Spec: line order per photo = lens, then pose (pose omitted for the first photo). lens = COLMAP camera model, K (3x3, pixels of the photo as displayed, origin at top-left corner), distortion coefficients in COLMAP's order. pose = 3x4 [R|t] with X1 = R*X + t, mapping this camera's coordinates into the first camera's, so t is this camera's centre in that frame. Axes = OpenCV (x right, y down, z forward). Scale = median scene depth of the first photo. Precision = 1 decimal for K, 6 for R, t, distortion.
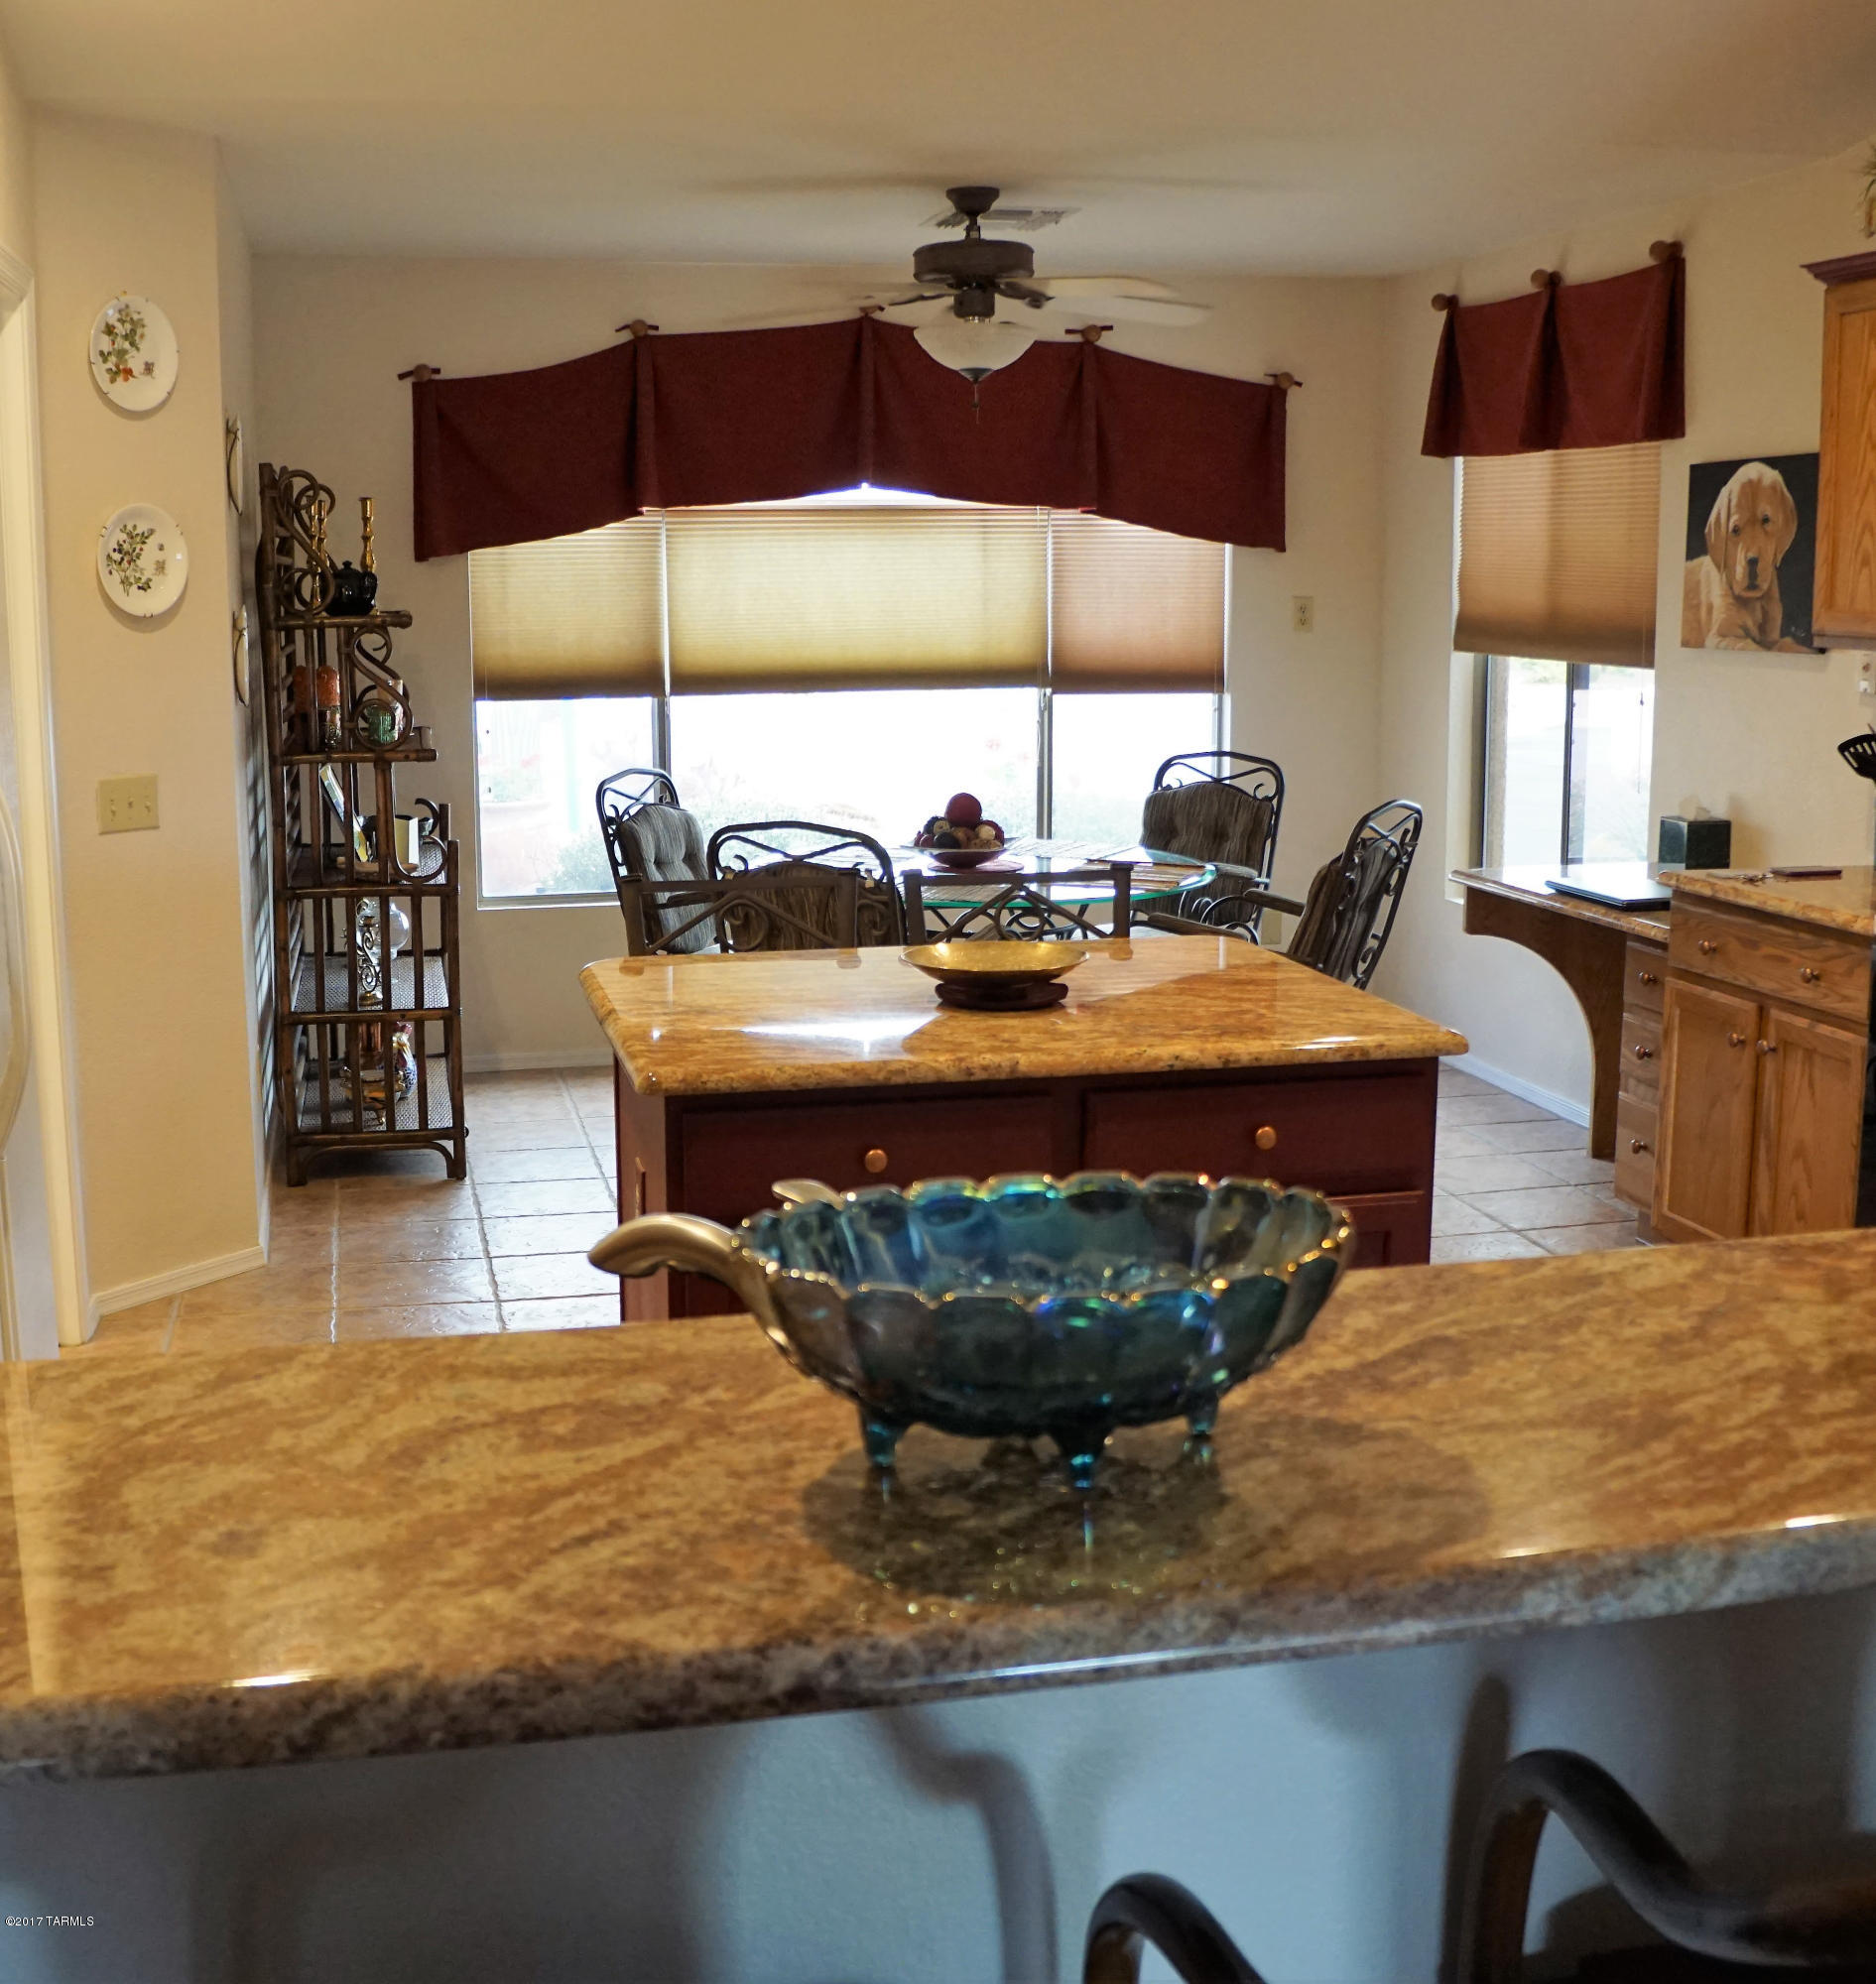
lens RADIAL K [[2329.1, 0, 937.0], [0, 2329.1, 1039.4], [0, 0, 1]] dist [-0.232429, 0.211885]
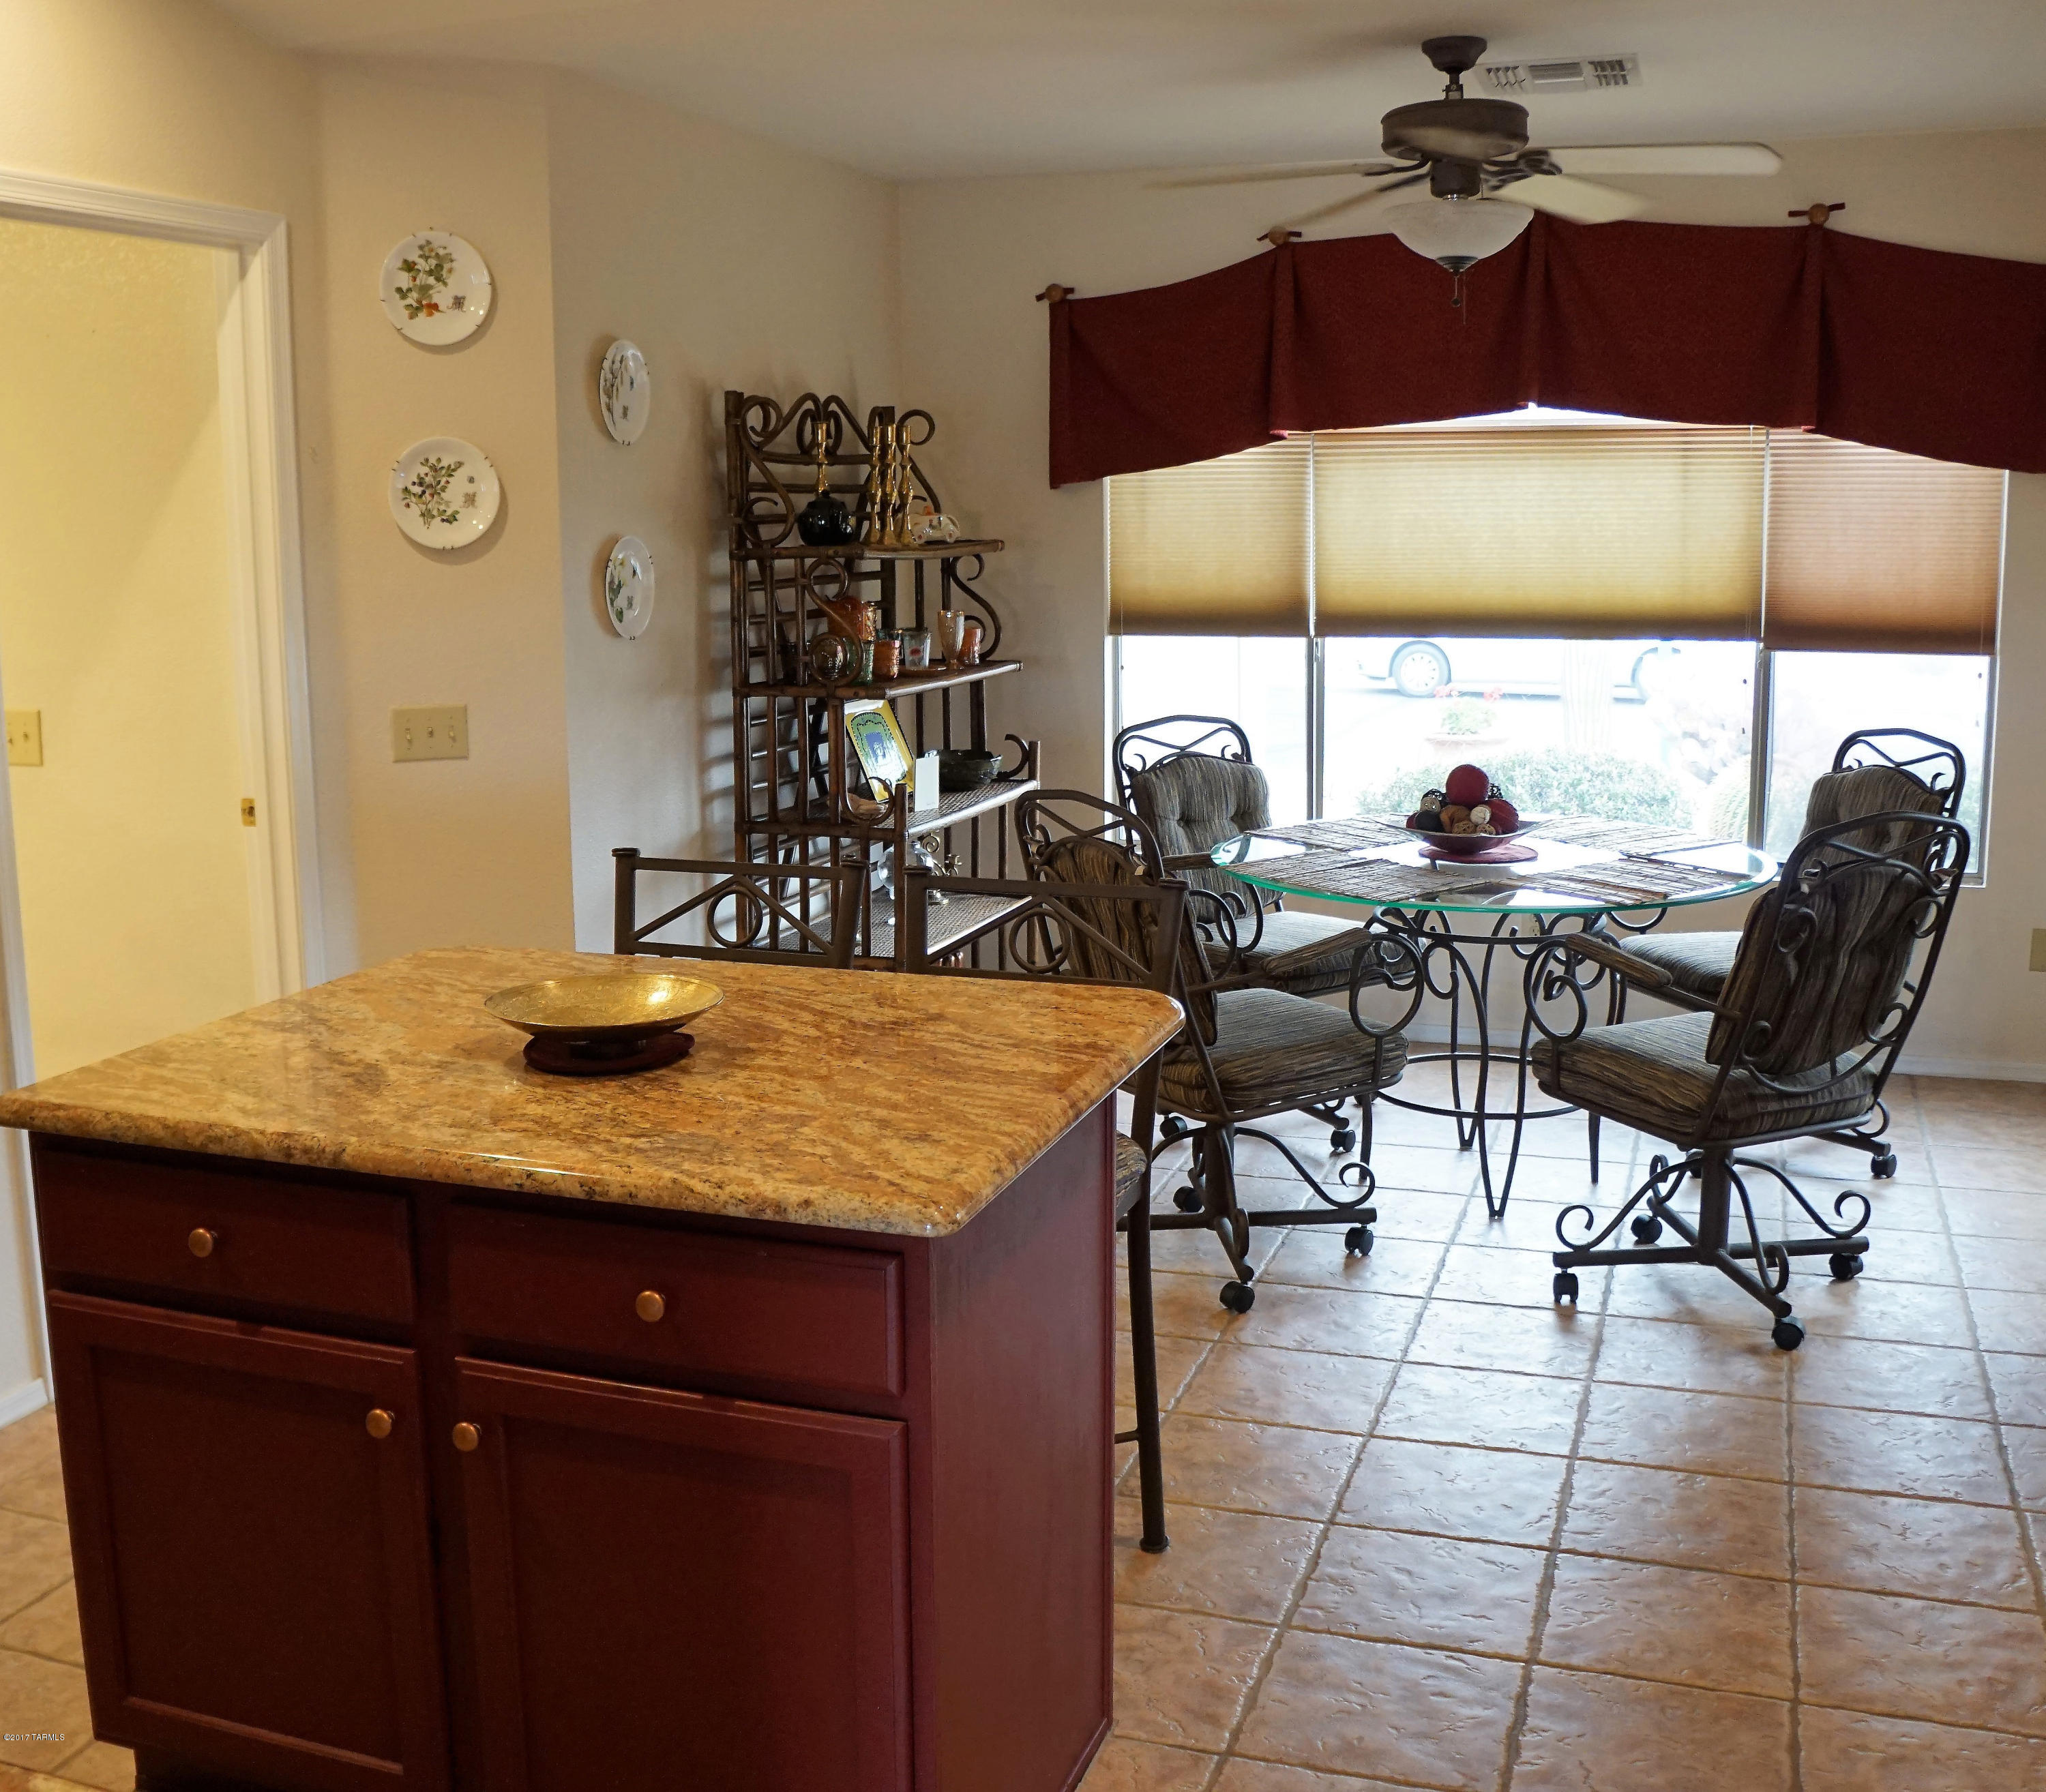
lens RADIAL K [[2160.4, 0, 1023.0], [0, 2160.4, 896.0], [0, 0, 1]] dist [-0.176983, 0.122854]
pose [[0.841549, 0.086814, -0.533160, 0.276961], [-0.096179, 0.995311, 0.010255, -0.048103], [0.531550, 0.042648, 0.845953, 0.242443]]
